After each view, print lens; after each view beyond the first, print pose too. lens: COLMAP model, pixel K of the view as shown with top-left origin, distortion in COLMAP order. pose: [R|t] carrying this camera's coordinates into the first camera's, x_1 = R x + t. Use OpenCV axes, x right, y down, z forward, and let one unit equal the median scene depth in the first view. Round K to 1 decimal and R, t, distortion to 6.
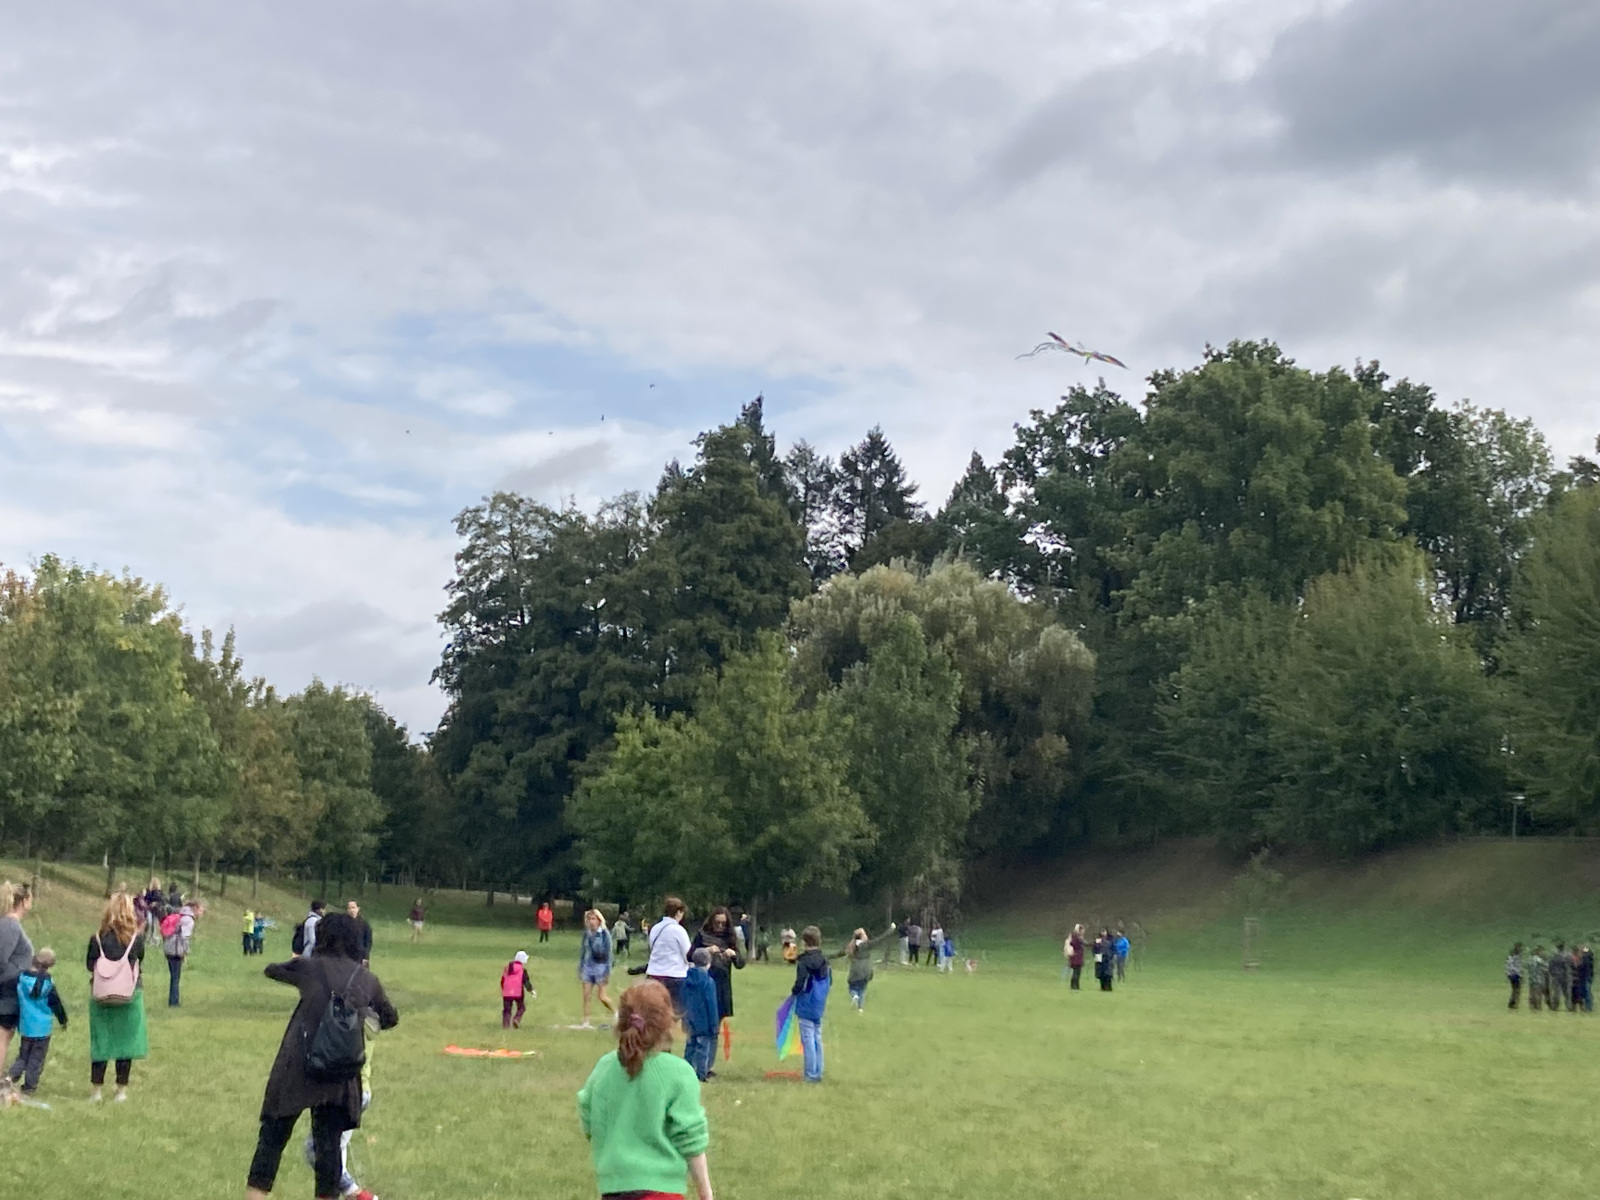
lens RADIAL K [[3050.1, 0, 807.9], [0, 3050.1, 602.9], [0, 0, 1]] dist [0.003874, 0.000000]
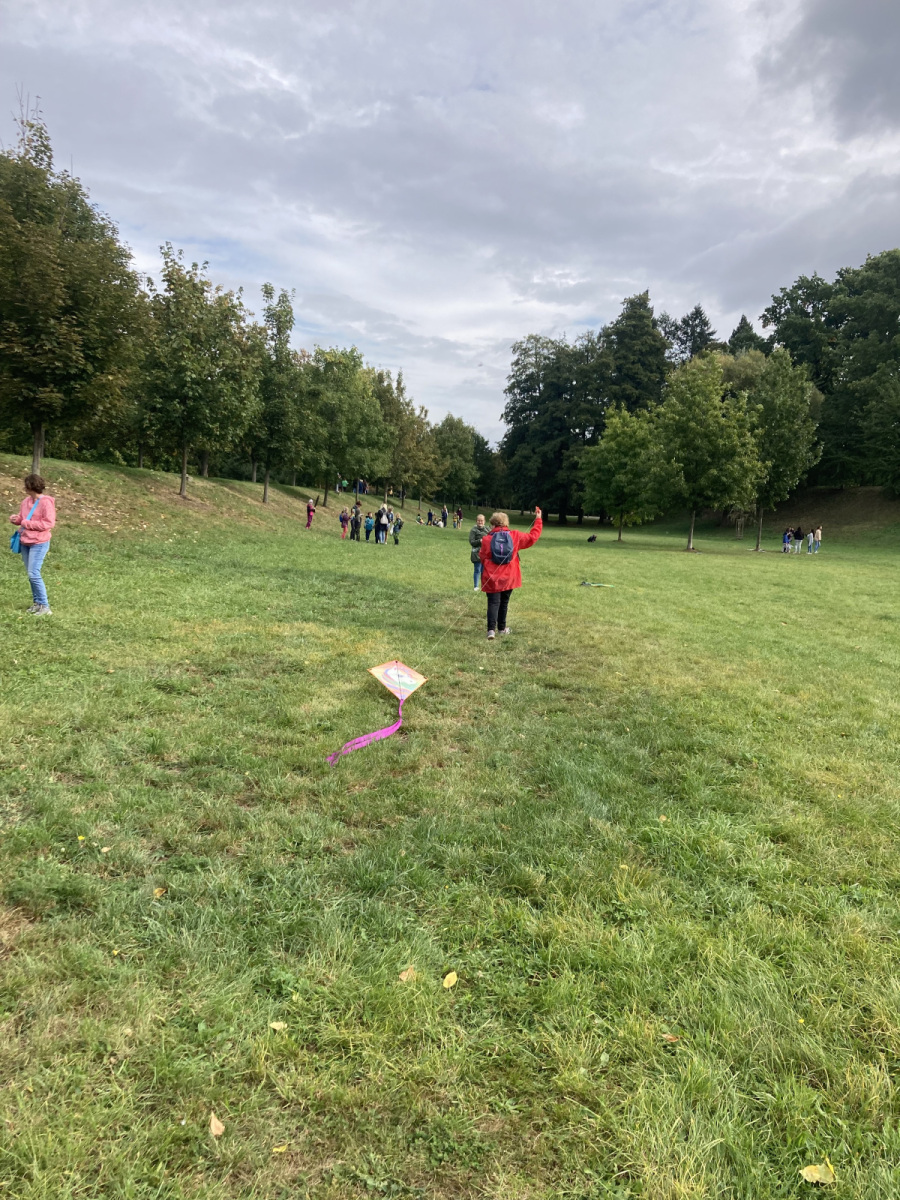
lens RADIAL K [[982.0, 0, 430.4], [0, 982.0, 662.6], [0, 0, 1]] dist [0.036187, -0.018238]
pose [[0.982326, 0.046418, -0.181332, -0.038502], [-0.000795, 0.969790, 0.243940, 0.029441], [0.187177, -0.239485, 0.952687, 0.287600]]
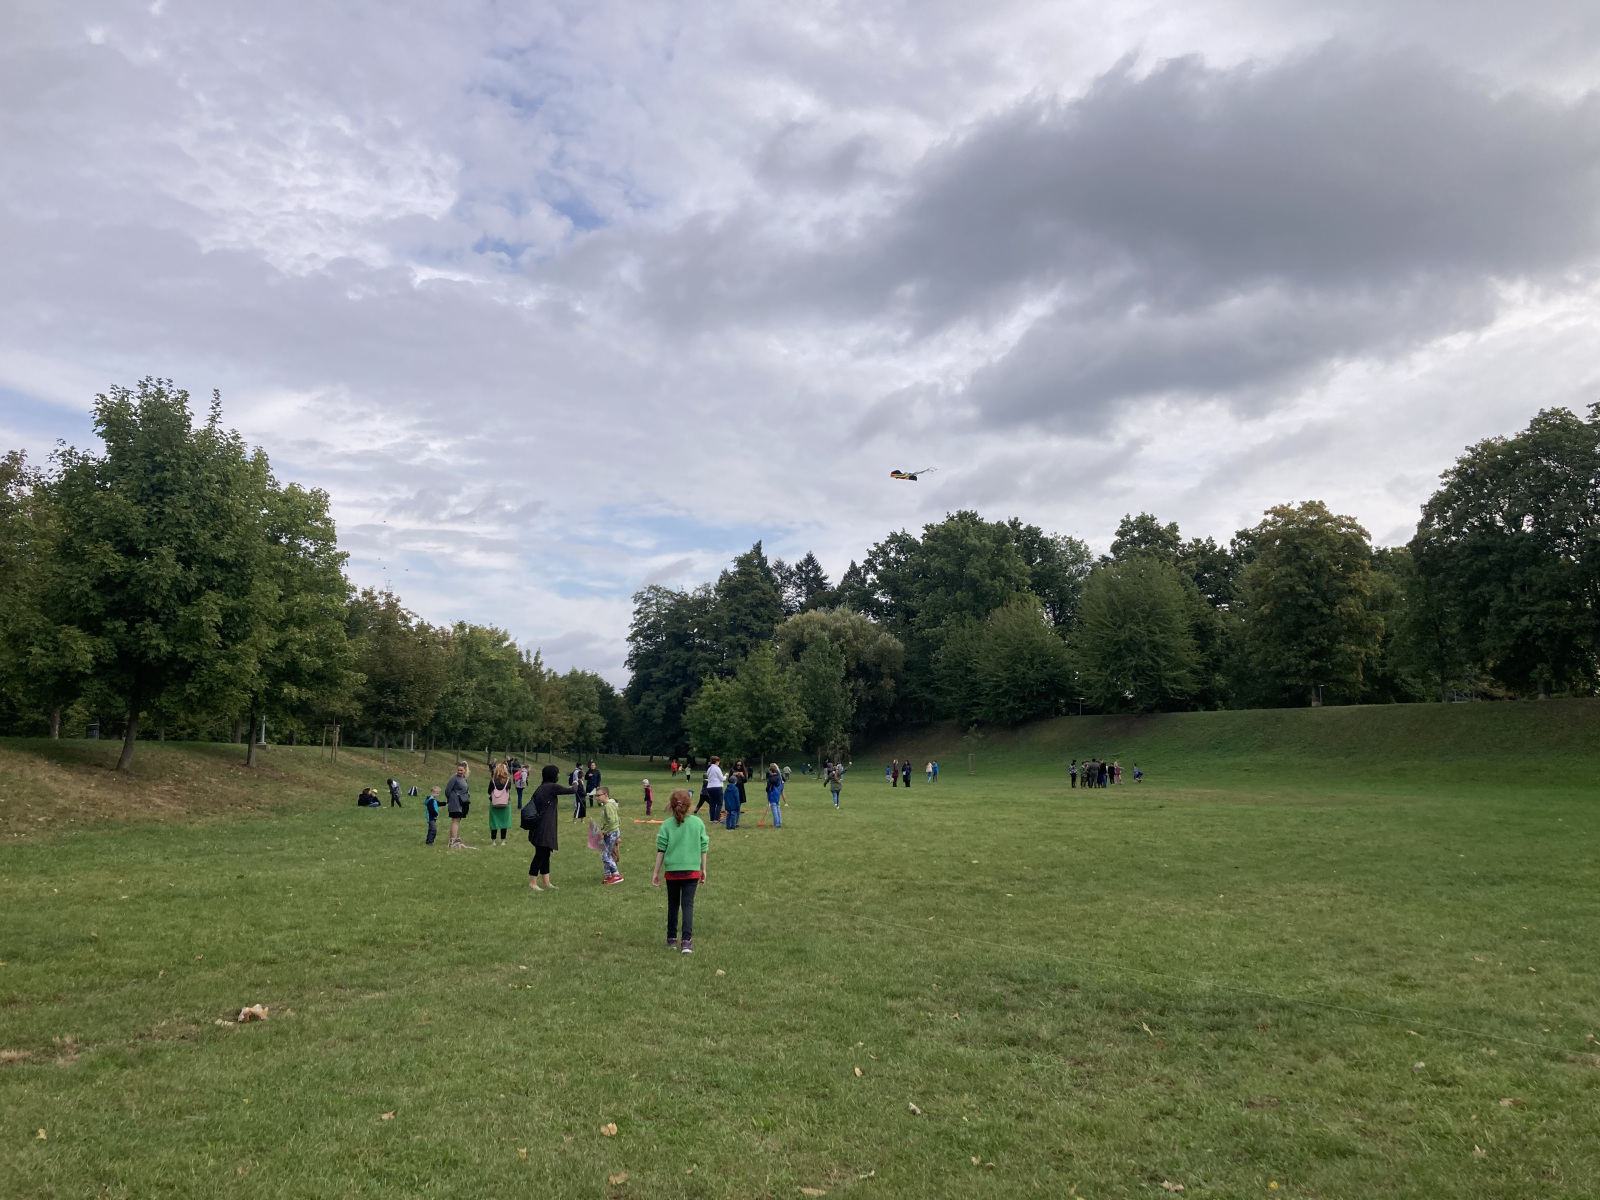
lens RADIAL K [[1309.3, 0, 838.0], [0, 1309.3, 557.8], [0, 0, 1]] dist [0.036187, -0.018238]
pose [[0.998569, -0.034263, 0.041071, 0.003188], [0.036274, 0.998127, -0.049253, -0.002343], [-0.039306, 0.050672, 0.997942, -0.022029]]
